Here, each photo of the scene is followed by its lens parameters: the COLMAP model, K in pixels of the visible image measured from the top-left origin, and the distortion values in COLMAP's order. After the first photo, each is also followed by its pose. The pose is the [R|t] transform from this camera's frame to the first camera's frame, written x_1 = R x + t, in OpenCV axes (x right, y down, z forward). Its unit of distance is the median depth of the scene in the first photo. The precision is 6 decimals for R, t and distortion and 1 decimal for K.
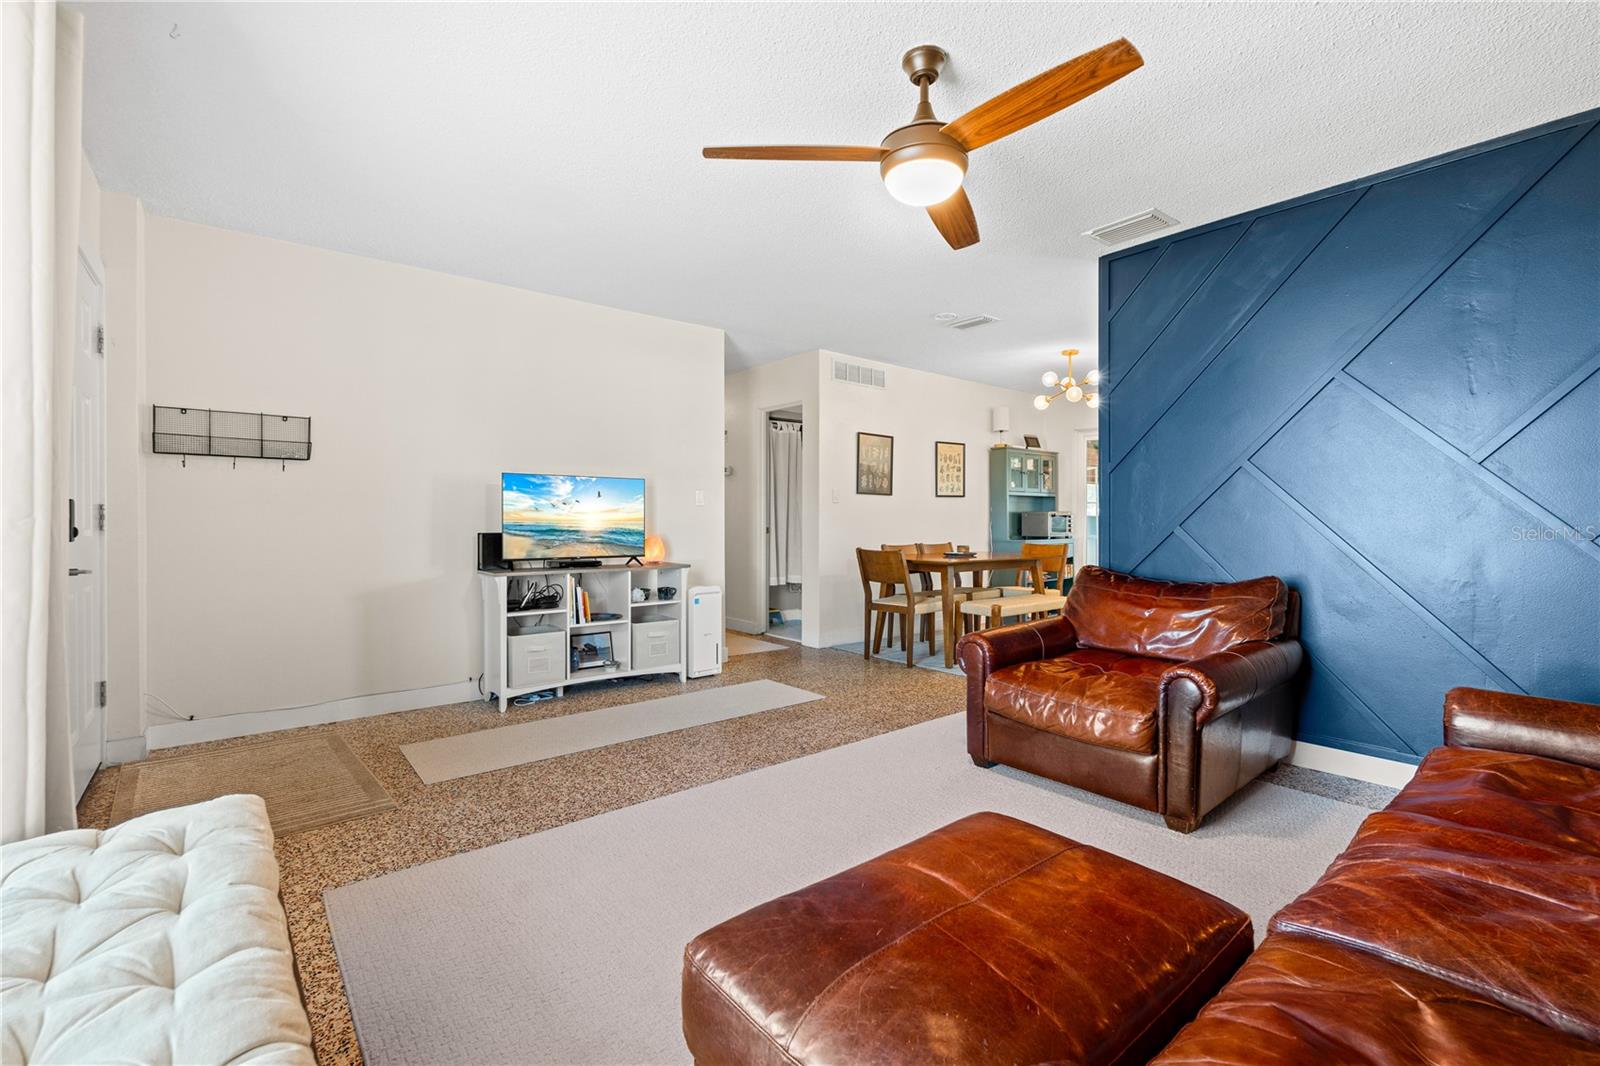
lens RADIAL K [[702.7, 0, 807.8], [0, 702.7, 527.7], [0, 0, 1]] dist [-0.000808, -0.001701]
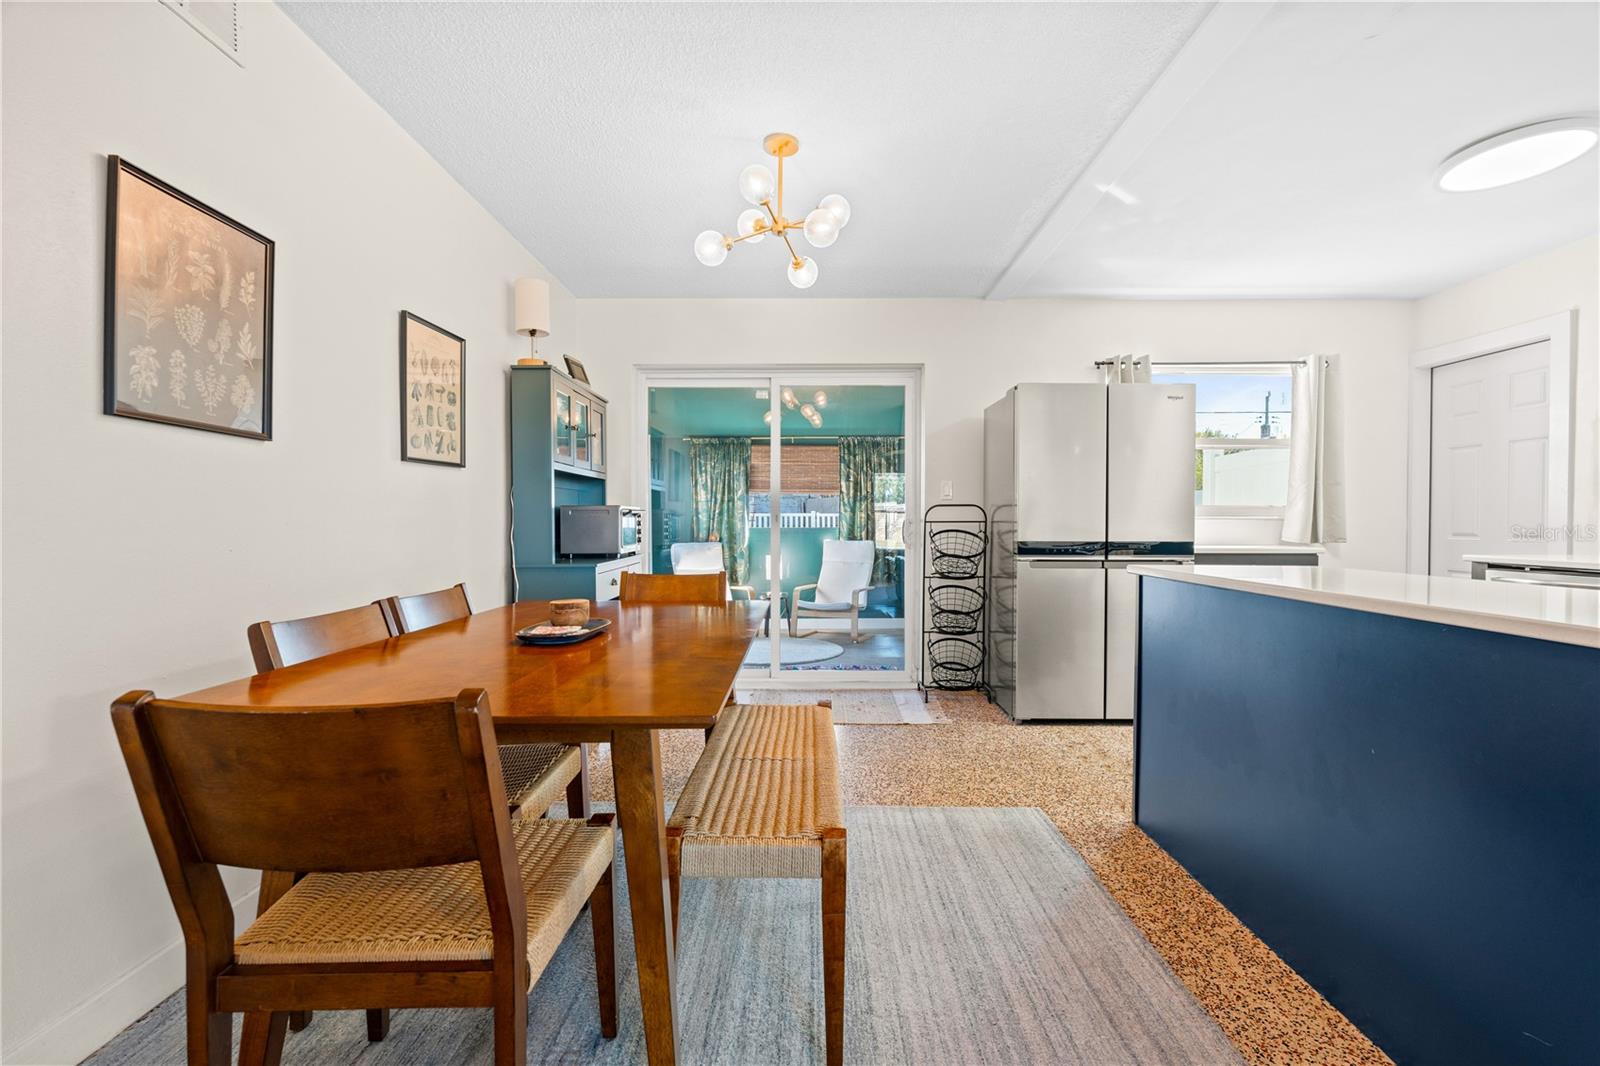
lens RADIAL K [[702.7, 0, 801.4], [0, 702.7, 534.4], [0, 0, 1]] dist [-0.000808, -0.001701]
pose [[0.651344, -0.013806, 0.758657, 0.060178], [0.004165, 0.999884, 0.014620, -0.015221], [-0.758771, -0.006363, 0.651326, 0.944678]]
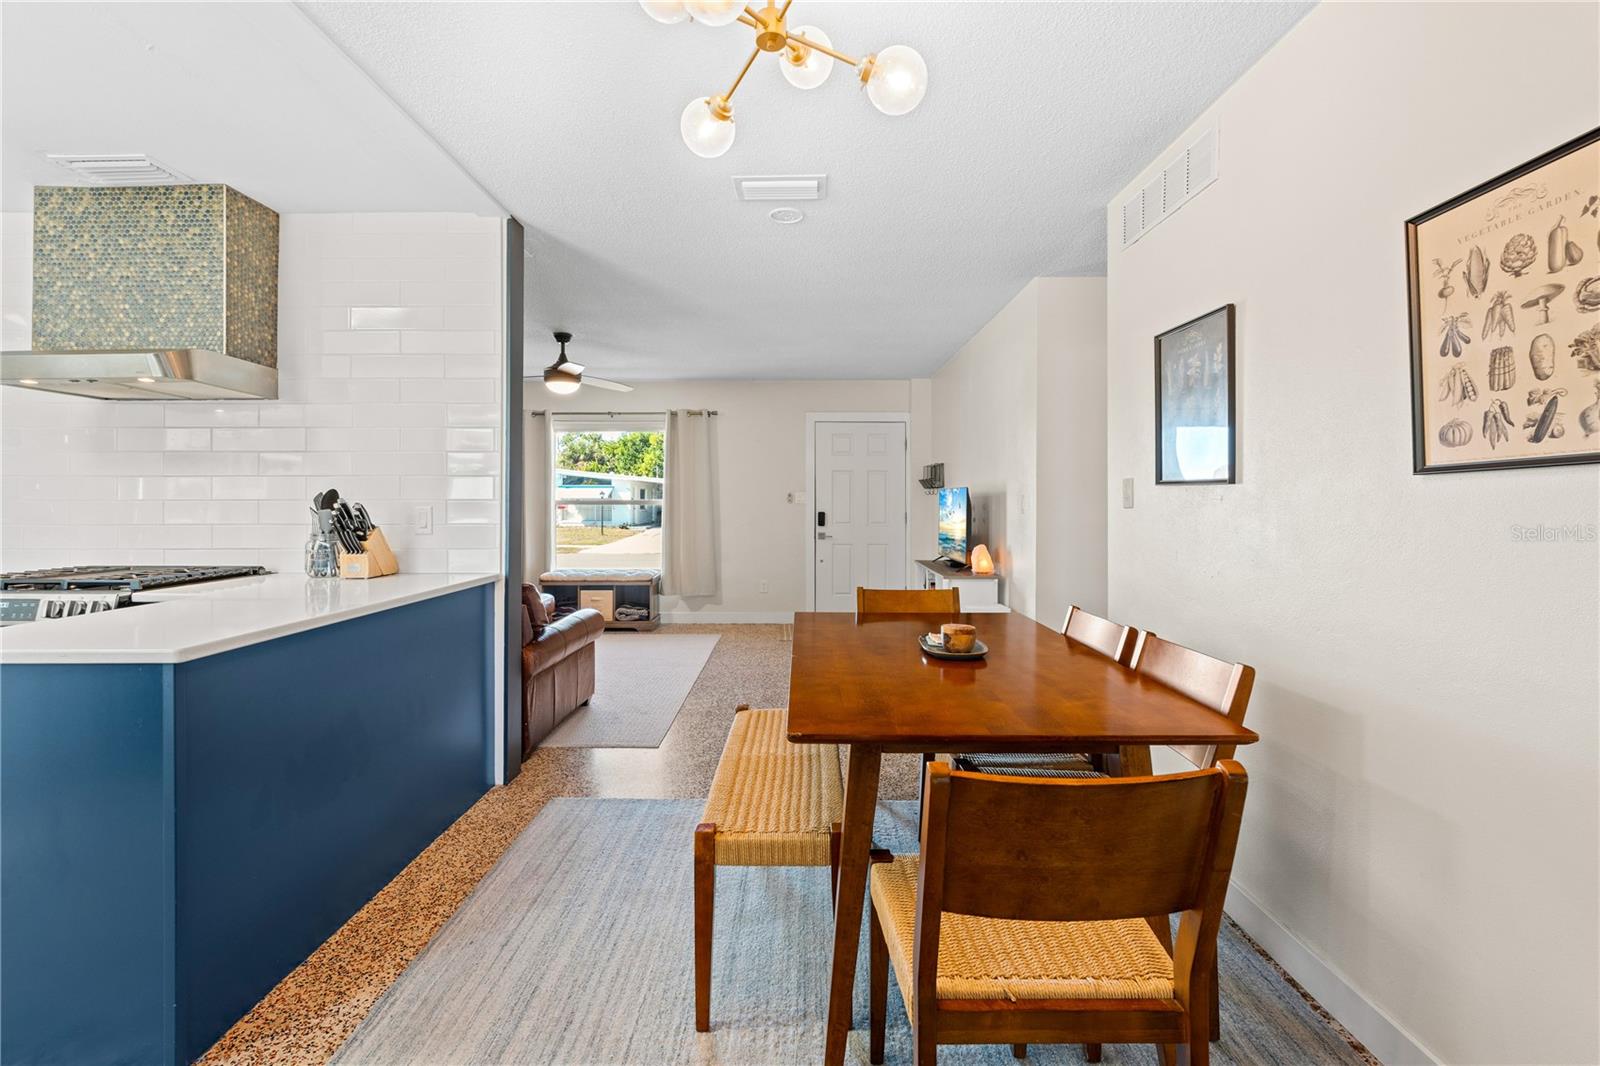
lens RADIAL K [[702.7, 0, 799.5], [0, 702.7, 496.0], [0, 0, 1]] dist [-0.000808, -0.001701]
pose [[-0.647113, -0.007651, -0.762356, 0.738593], [-0.006788, 0.999968, -0.004274, -0.055941], [0.762364, 0.002409, -0.647144, 1.566693]]
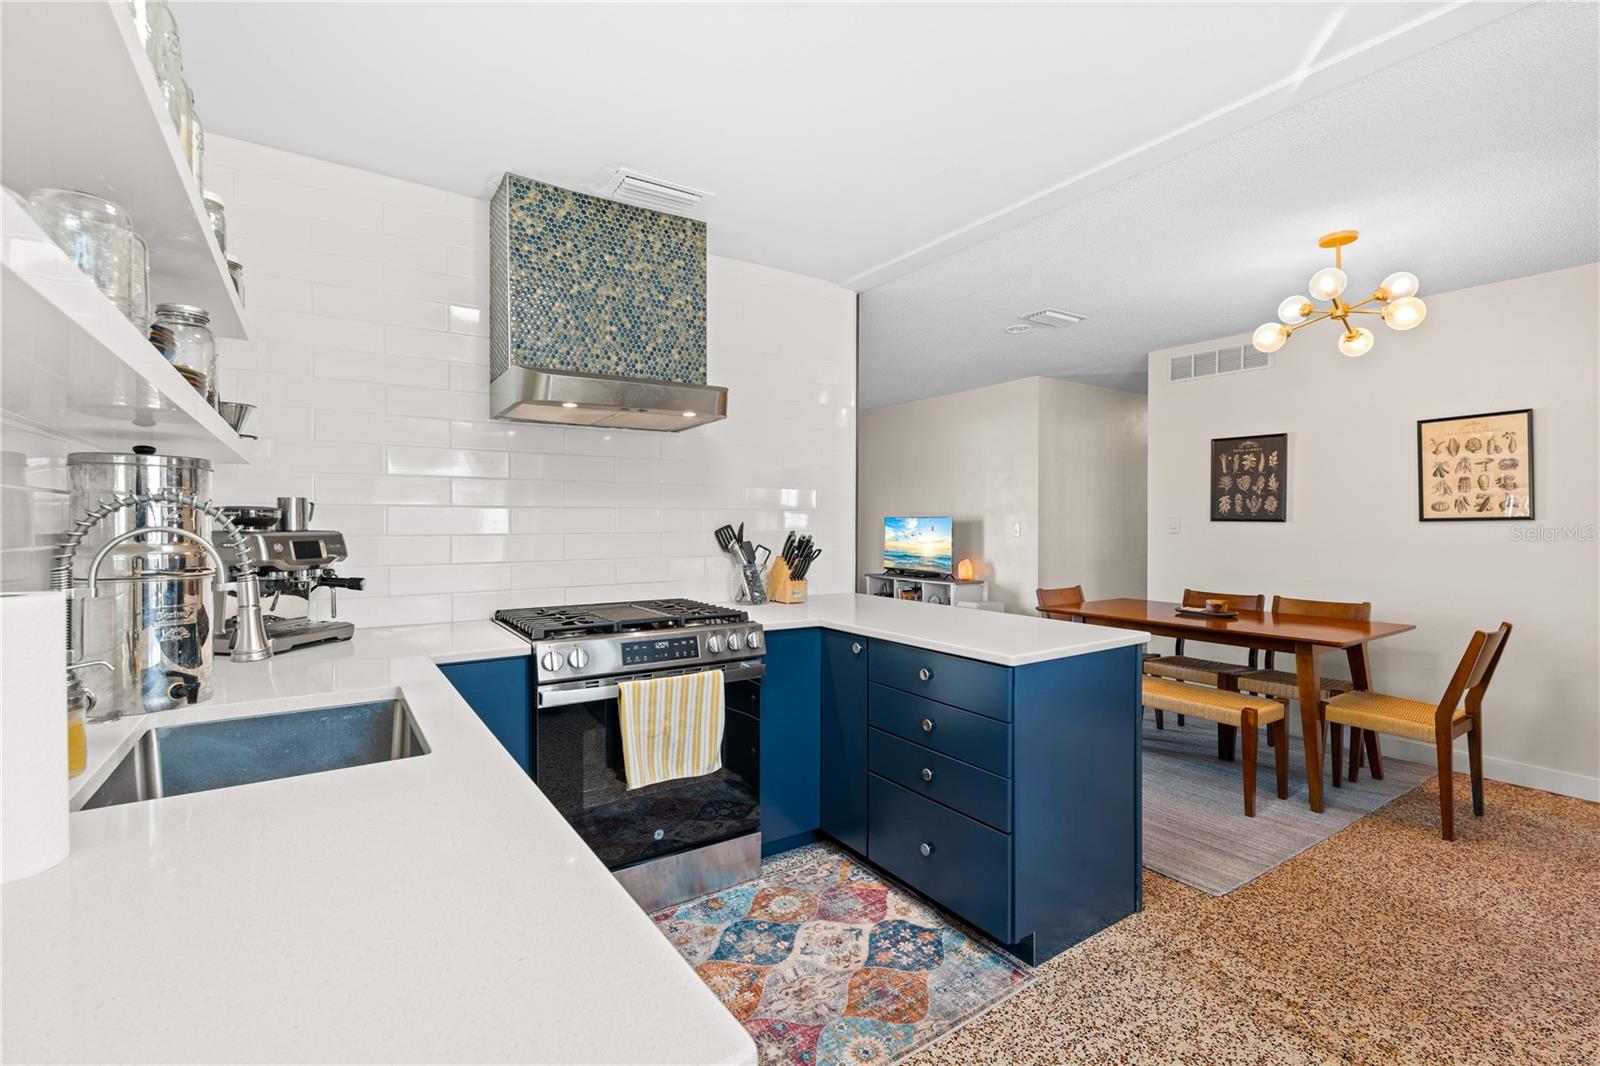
lens RADIAL K [[702.7, 0, 793.1], [0, 702.7, 524.4], [0, 0, 1]] dist [-0.000808, -0.001701]
pose [[-0.114039, 0.001057, -0.993476, 1.232222], [-0.007460, 0.999970, 0.001920, -0.061664], [0.993448, 0.007630, -0.114028, 0.908656]]
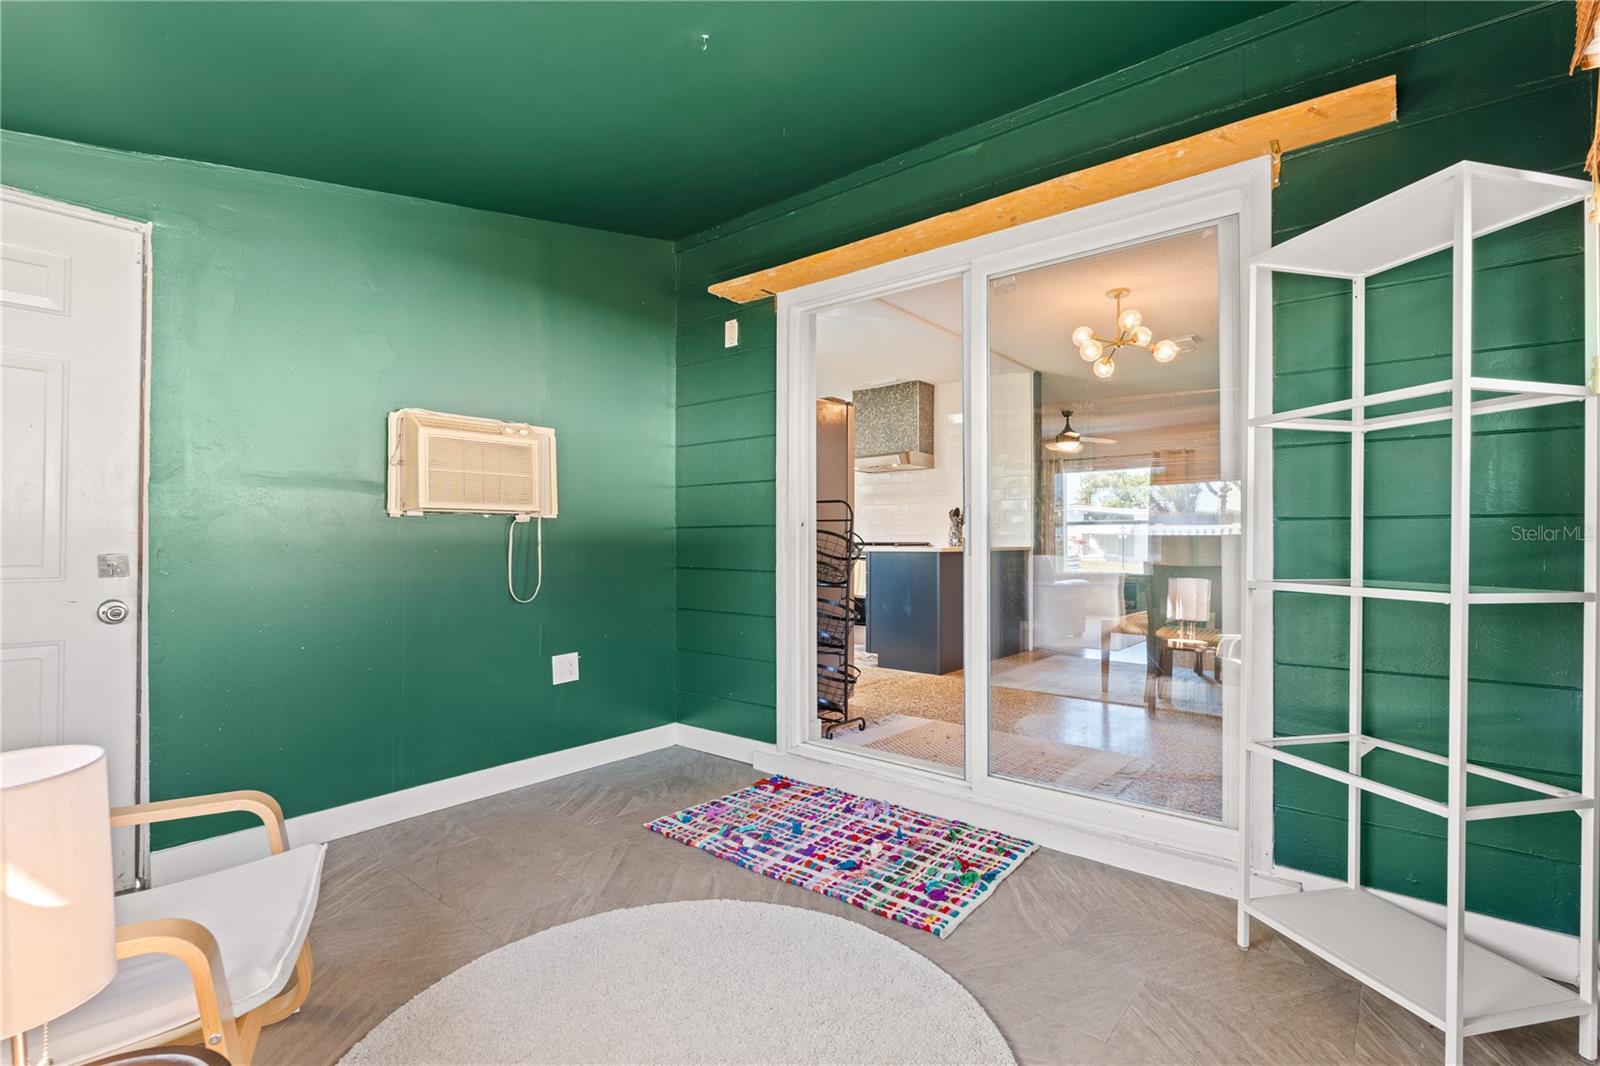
lens RADIAL K [[734.1, 0, 815.0], [0, 734.1, 529.0], [0, 0, 1]] dist [0.003719, 0.001356]
pose [[-0.982566, -0.006742, -0.185792, 1.104867], [-0.005191, 0.999948, -0.008833, -0.001745], [0.185842, -0.007714, -0.982549, 2.270275]]
